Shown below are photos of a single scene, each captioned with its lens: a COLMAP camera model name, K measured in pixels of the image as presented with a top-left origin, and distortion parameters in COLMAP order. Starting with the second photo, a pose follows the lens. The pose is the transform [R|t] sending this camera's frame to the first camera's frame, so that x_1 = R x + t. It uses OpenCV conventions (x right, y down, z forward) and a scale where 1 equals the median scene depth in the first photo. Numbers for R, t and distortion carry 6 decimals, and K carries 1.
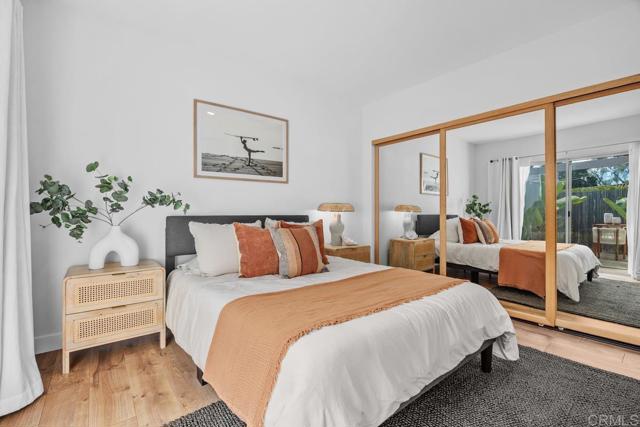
lens RADIAL K [[291.6, 0, 320.9], [0, 291.6, 212.2], [0, 0, 1]] dist [-0.001856, -0.000538]
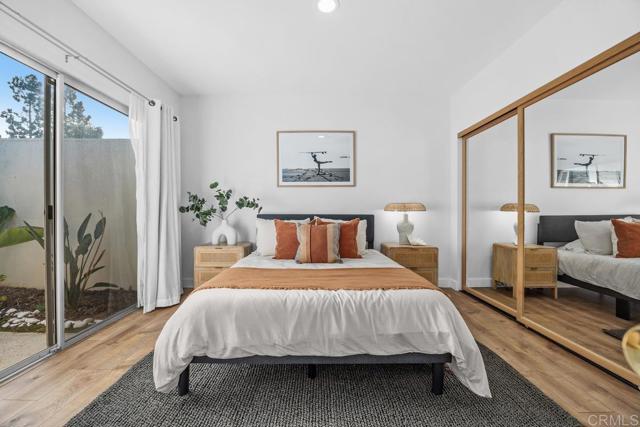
lens RADIAL K [[277.1, 0, 319.9], [0, 277.1, 212.2], [0, 0, 1]] dist [-0.005141, -0.000415]
pose [[0.776670, 0.001312, -0.629906, 0.509210], [-0.001742, 0.999998, -0.000066, 0.001841], [0.629905, 0.001149, 0.776672, 0.080668]]
